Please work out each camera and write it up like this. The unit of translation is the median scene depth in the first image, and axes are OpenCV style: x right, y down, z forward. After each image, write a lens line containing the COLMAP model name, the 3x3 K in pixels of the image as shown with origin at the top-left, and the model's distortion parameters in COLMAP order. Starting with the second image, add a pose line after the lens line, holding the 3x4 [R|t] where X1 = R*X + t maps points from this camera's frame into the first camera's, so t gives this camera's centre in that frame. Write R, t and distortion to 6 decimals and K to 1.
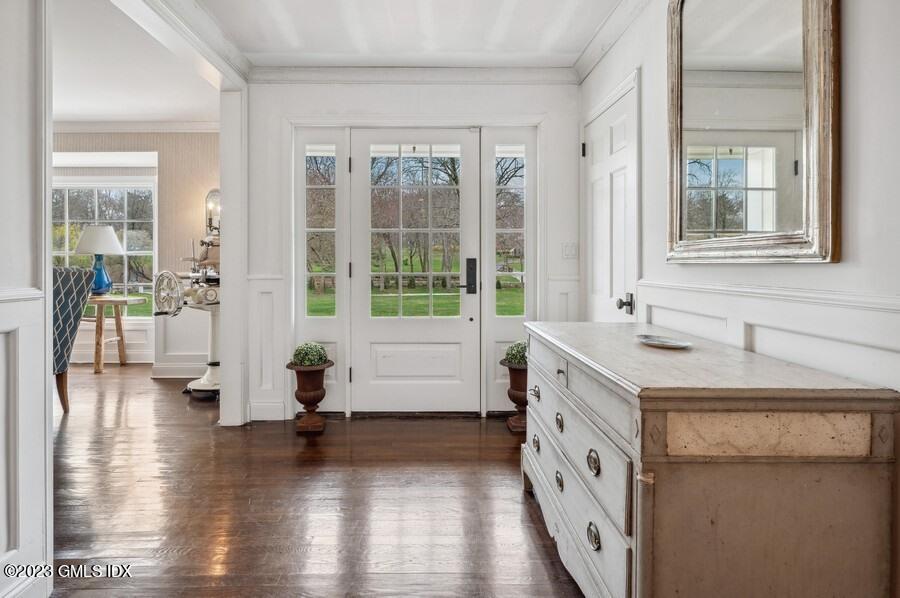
lens RADIAL K [[474.8, 0, 447.8], [0, 474.8, 273.5], [0, 0, 1]] dist [-0.003967, -0.000116]
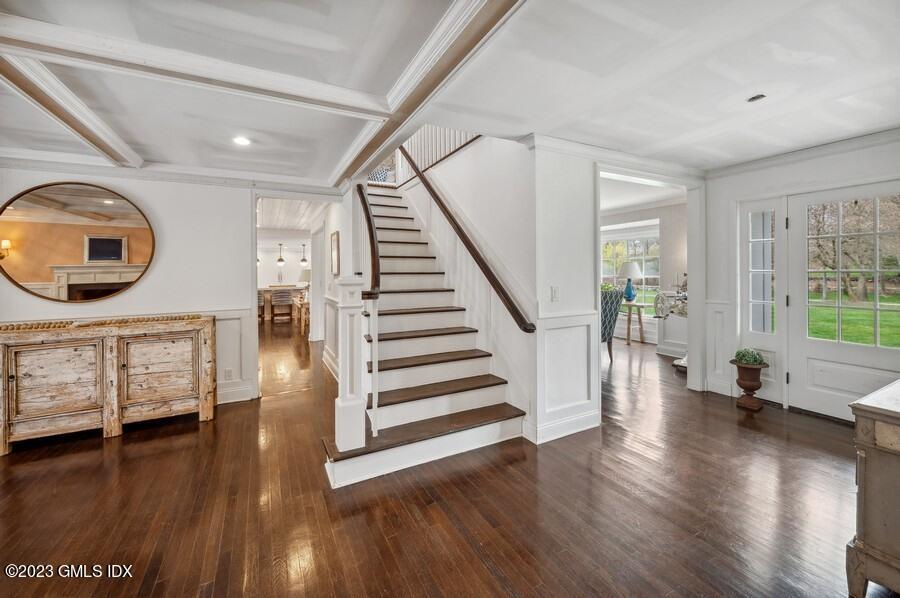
lens RADIAL K [[364.7, 0, 443.5], [0, 364.7, 273.0], [0, 0, 1]] dist [-0.002855, 0.000378]
pose [[0.426431, -0.003889, -0.904512, 0.278193], [-0.001022, 0.999988, -0.004781, -0.070672], [0.904519, 0.002963, 0.426422, -0.292795]]
